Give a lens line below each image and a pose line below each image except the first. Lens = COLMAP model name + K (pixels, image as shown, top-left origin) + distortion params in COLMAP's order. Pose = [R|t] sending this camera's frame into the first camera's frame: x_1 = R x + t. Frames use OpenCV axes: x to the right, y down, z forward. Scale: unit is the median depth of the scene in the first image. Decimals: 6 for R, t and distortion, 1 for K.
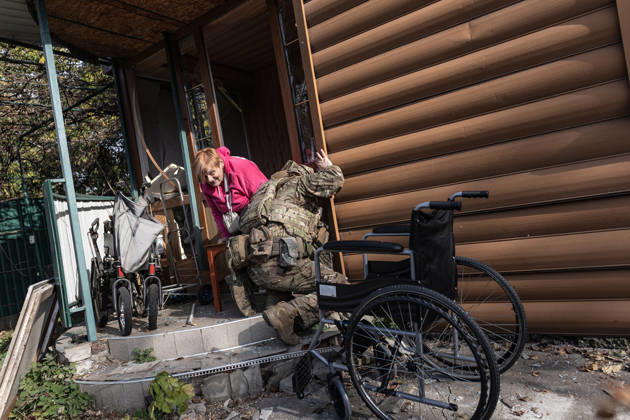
lens RADIAL K [[436.8, 0, 311.7], [0, 436.8, 209.9], [0, 0, 1]] dist [-0.006683, -0.003342]
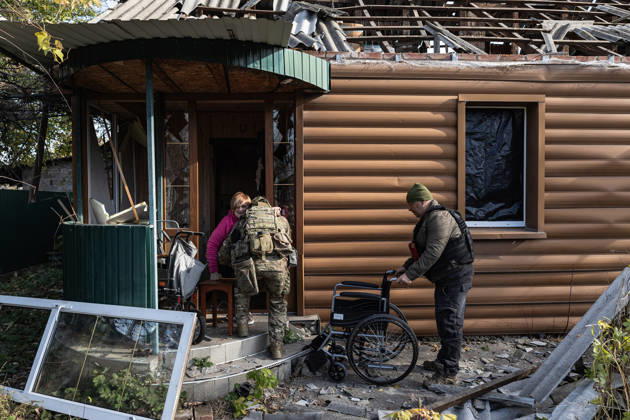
lens RADIAL K [[442.9, 0, 315.0], [0, 442.9, 210.0], [0, 0, 1]] dist [0.000552, -0.003857]
pose [[0.763824, 0.146589, 0.628558, -1.077815], [-0.126179, 0.988990, -0.077315, -0.075672], [-0.632971, -0.020256, 0.773911, -0.292253]]
